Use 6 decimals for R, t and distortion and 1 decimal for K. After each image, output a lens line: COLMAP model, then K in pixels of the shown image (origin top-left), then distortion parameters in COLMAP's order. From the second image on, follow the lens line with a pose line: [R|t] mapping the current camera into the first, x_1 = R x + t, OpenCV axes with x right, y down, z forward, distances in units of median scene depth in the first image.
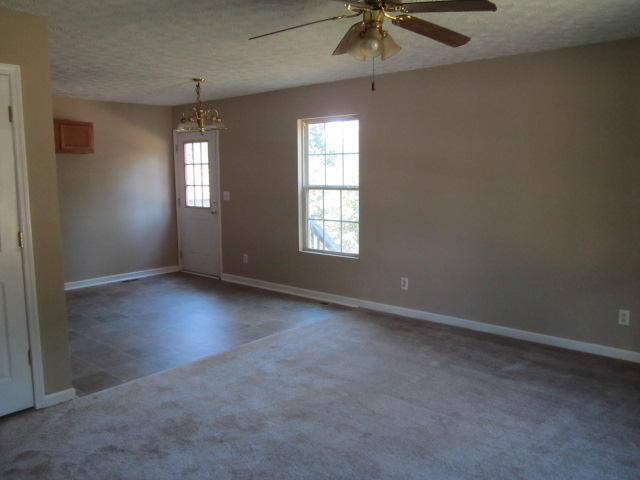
lens RADIAL K [[537.9, 0, 320.0], [0, 537.9, 240.0], [0, 0, 1]] dist [-0.020864, -0.009574]
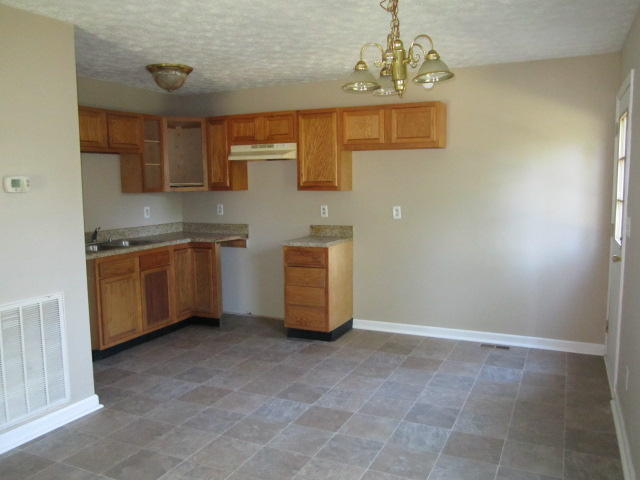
lens RADIAL K [[537.9, 0, 320.0], [0, 537.9, 240.0], [0, 0, 1]] dist [-0.020864, -0.009574]
pose [[0.284582, 0.106192, -0.952752, 0.176005], [-0.113221, 0.990613, 0.076593, -0.073607], [0.951942, 0.086074, 0.293934, 0.612495]]
